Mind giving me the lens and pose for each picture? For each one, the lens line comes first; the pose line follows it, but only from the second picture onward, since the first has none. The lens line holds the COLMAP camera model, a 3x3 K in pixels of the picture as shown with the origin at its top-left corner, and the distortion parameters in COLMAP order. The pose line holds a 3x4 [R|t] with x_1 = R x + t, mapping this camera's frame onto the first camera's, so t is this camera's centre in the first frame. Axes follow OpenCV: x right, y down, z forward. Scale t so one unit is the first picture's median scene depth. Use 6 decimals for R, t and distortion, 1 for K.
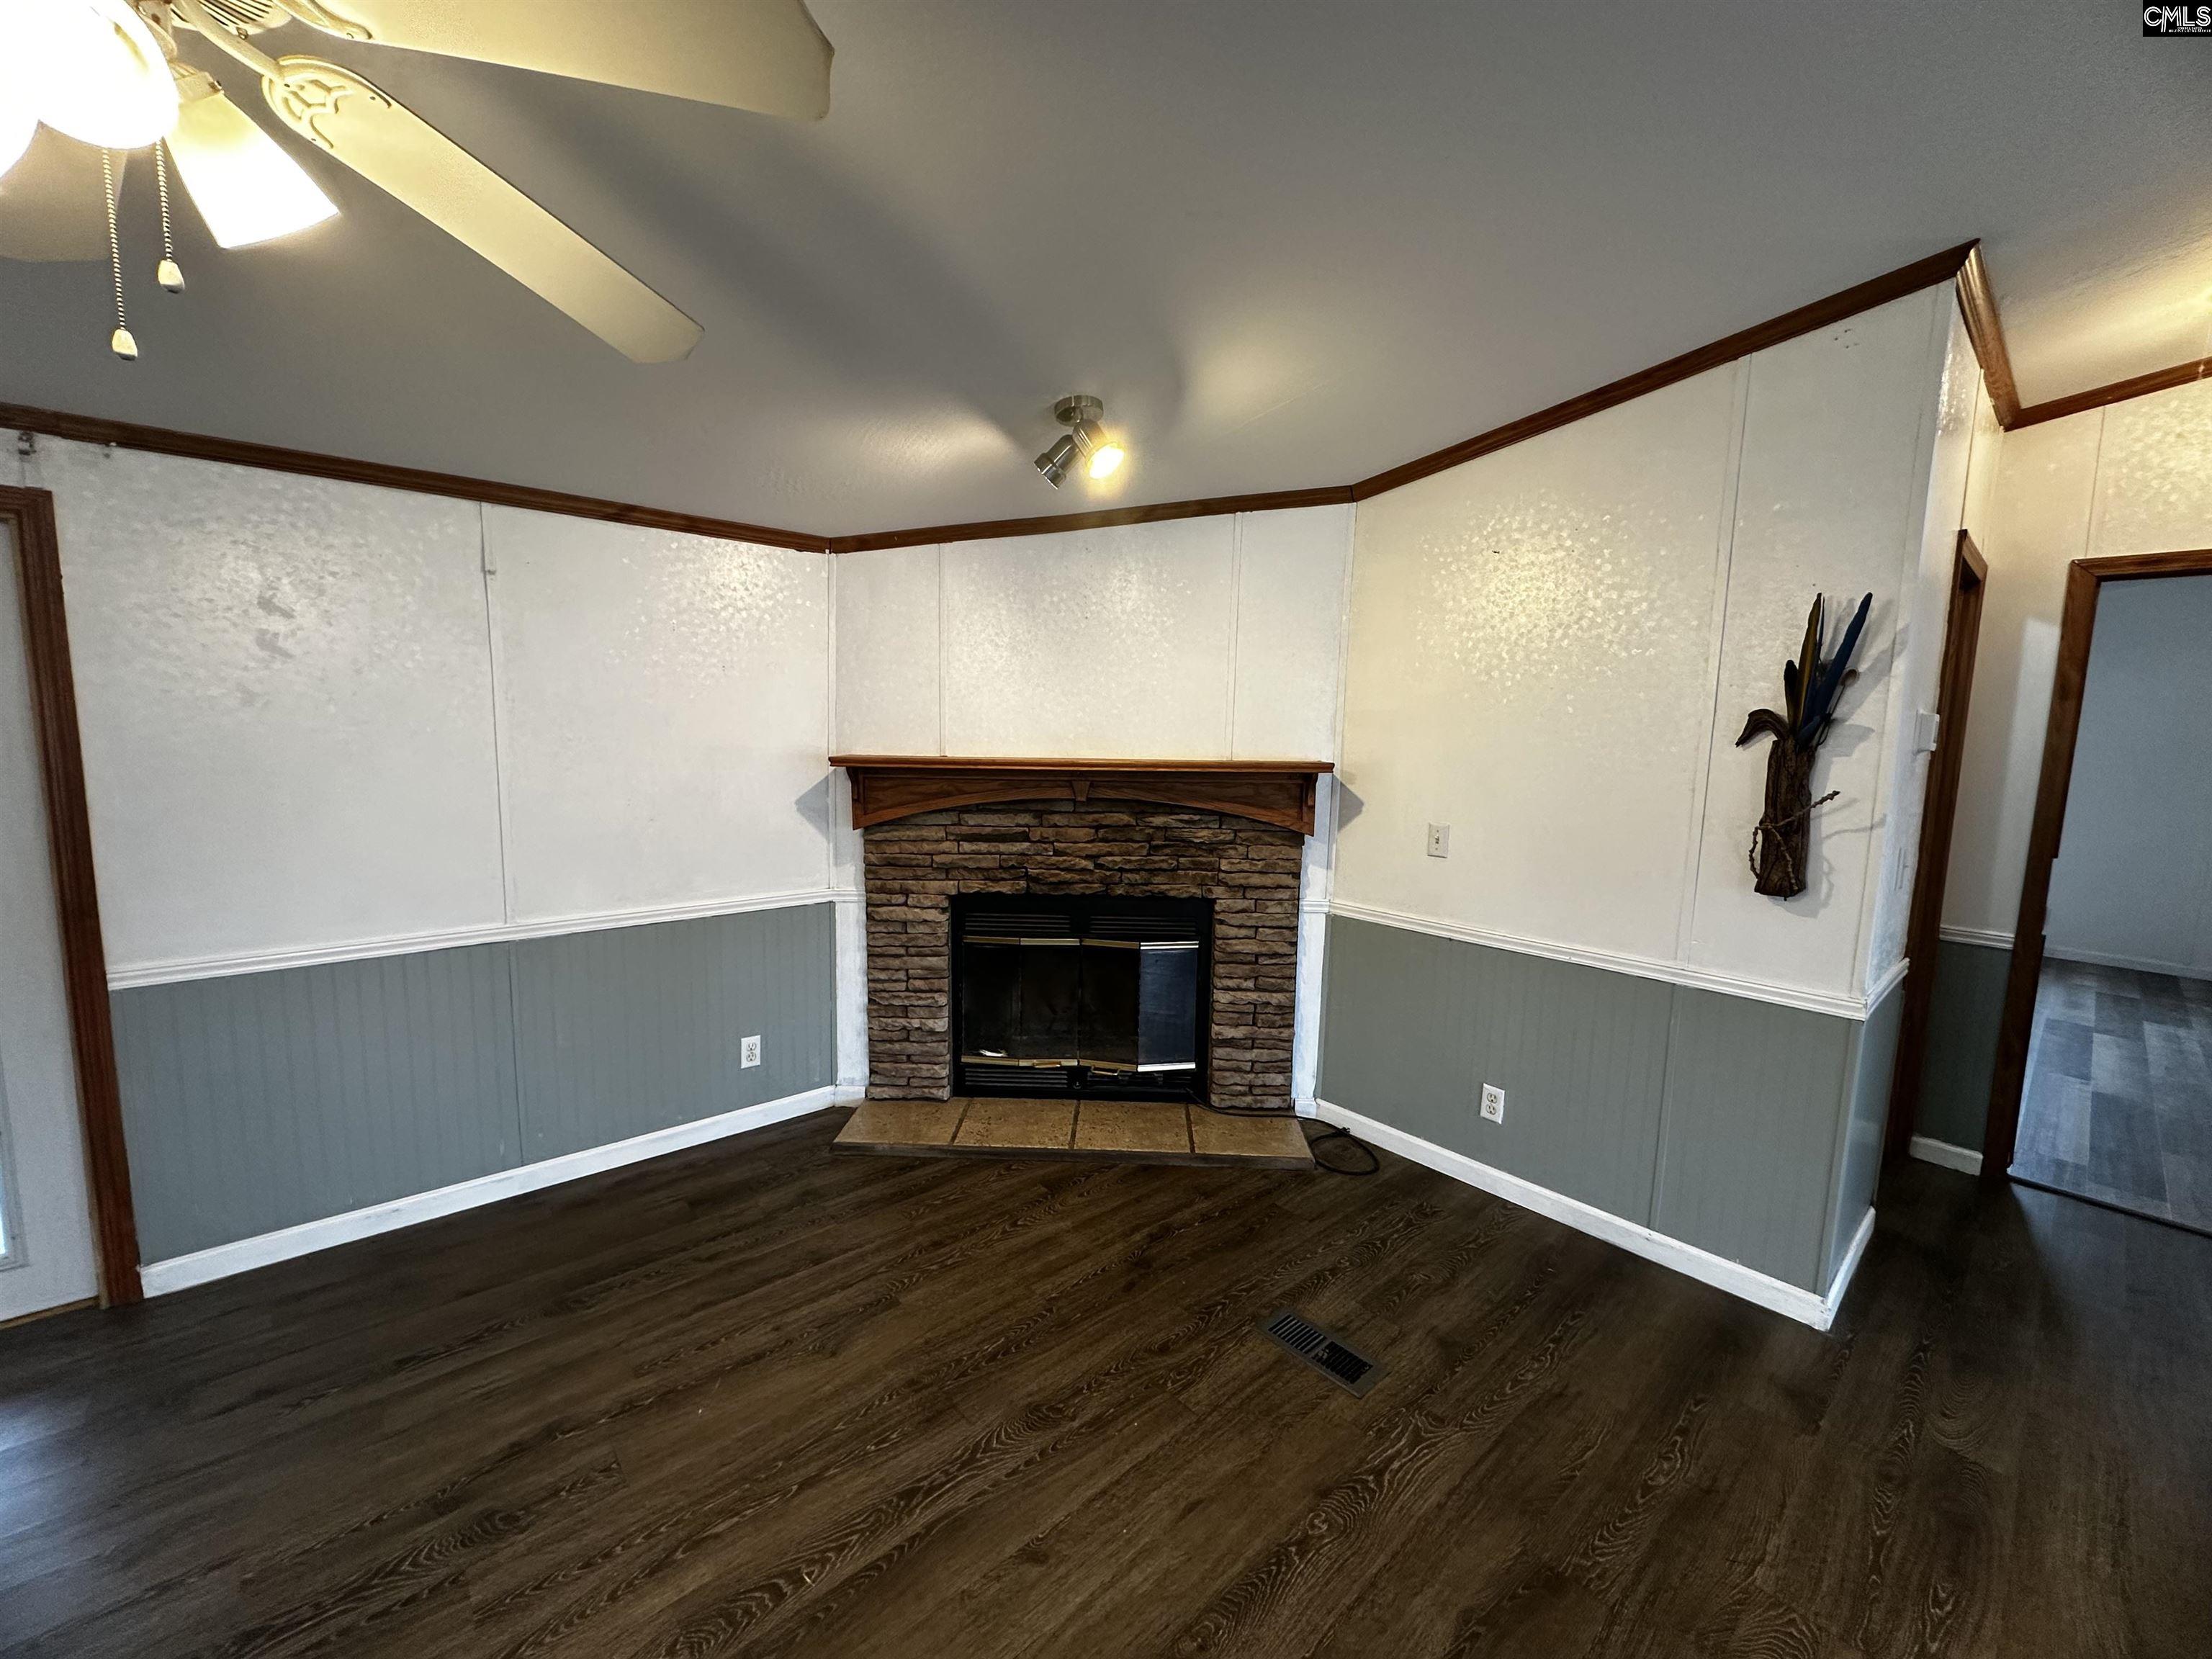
lens RADIAL K [[873.9, 0, 1110.3], [0, 873.9, 831.6], [0, 0, 1]] dist [0.000174, -0.000179]
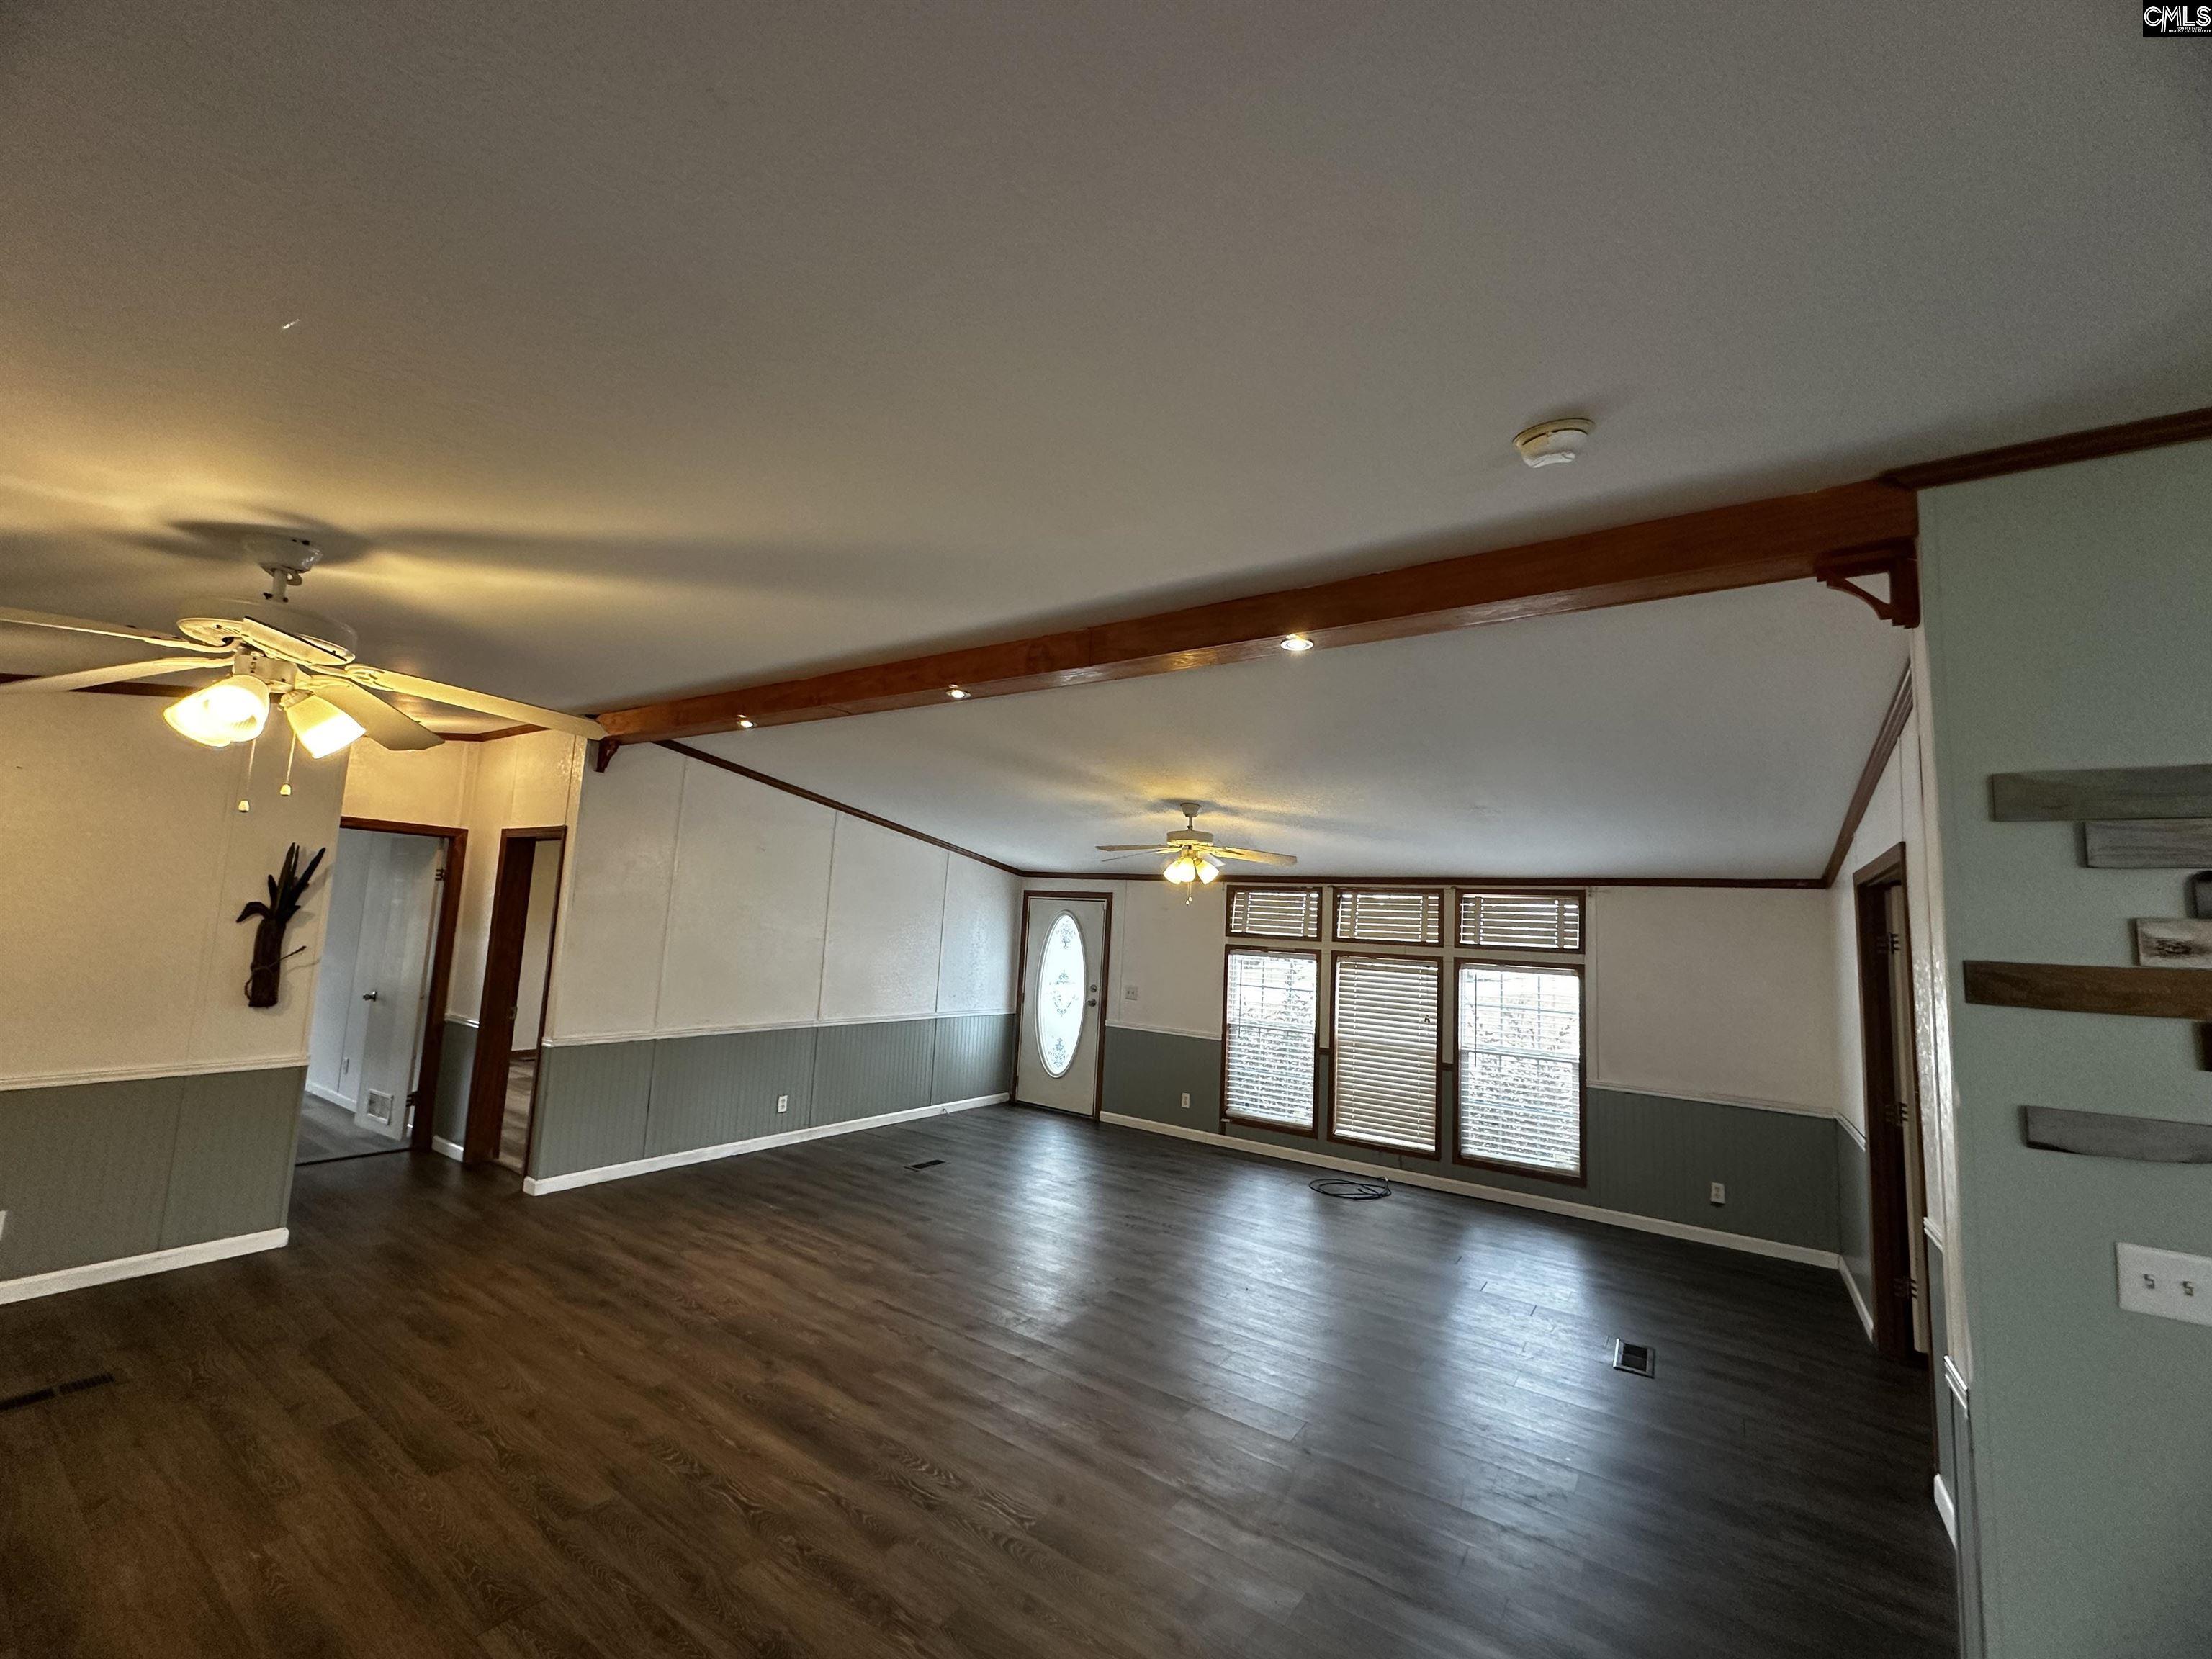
lens RADIAL K [[878.3, 0, 1105.9], [0, 878.3, 830.7], [0, 0, 1]] dist [-0.000884, -0.000396]
pose [[-0.247465, 0.067961, 0.966511, -0.990583], [0.060738, 0.996663, -0.054530, -0.057496], [-0.966991, 0.045210, -0.250767, -0.160039]]
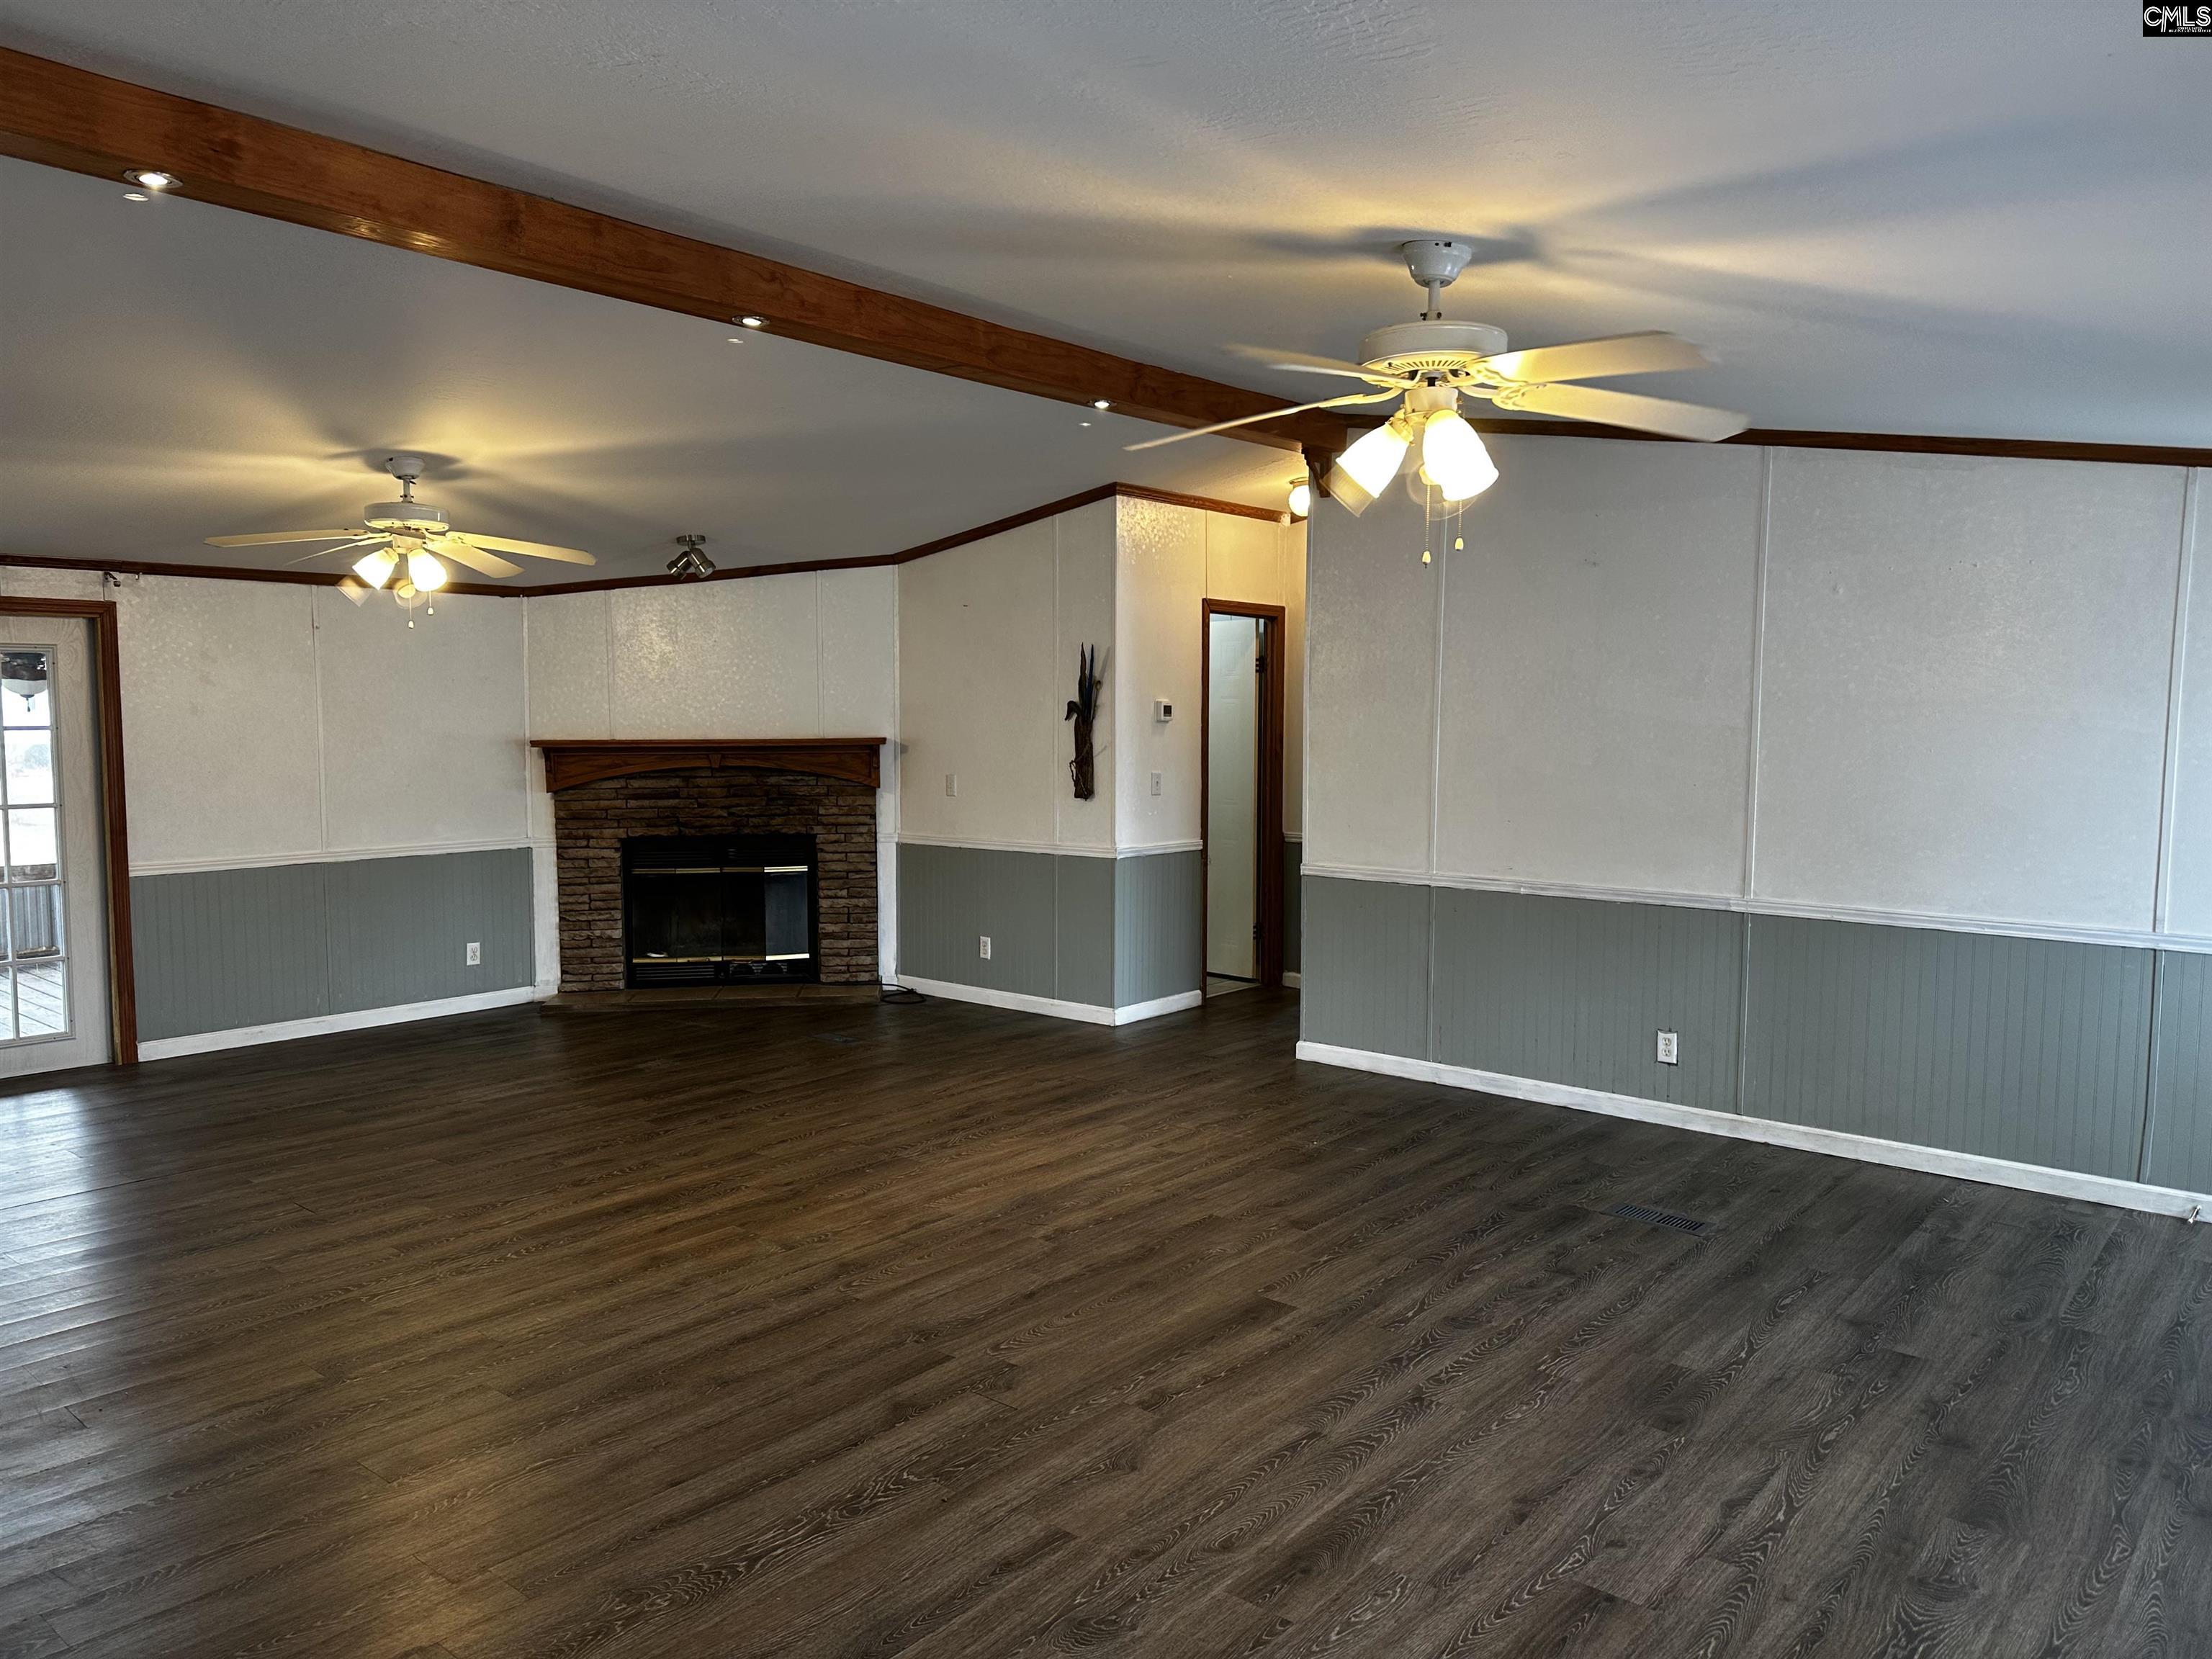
lens RADIAL K [[1542.3, 0, 1128.6], [0, 1542.3, 840.5], [0, 0, 1]] dist [0.158872, -0.268114]
pose [[0.987267, -0.034947, 0.155188, 0.236223], [0.040400, 0.998667, -0.032129, 0.194196], [-0.153859, 0.037989, 0.987362, -1.639075]]
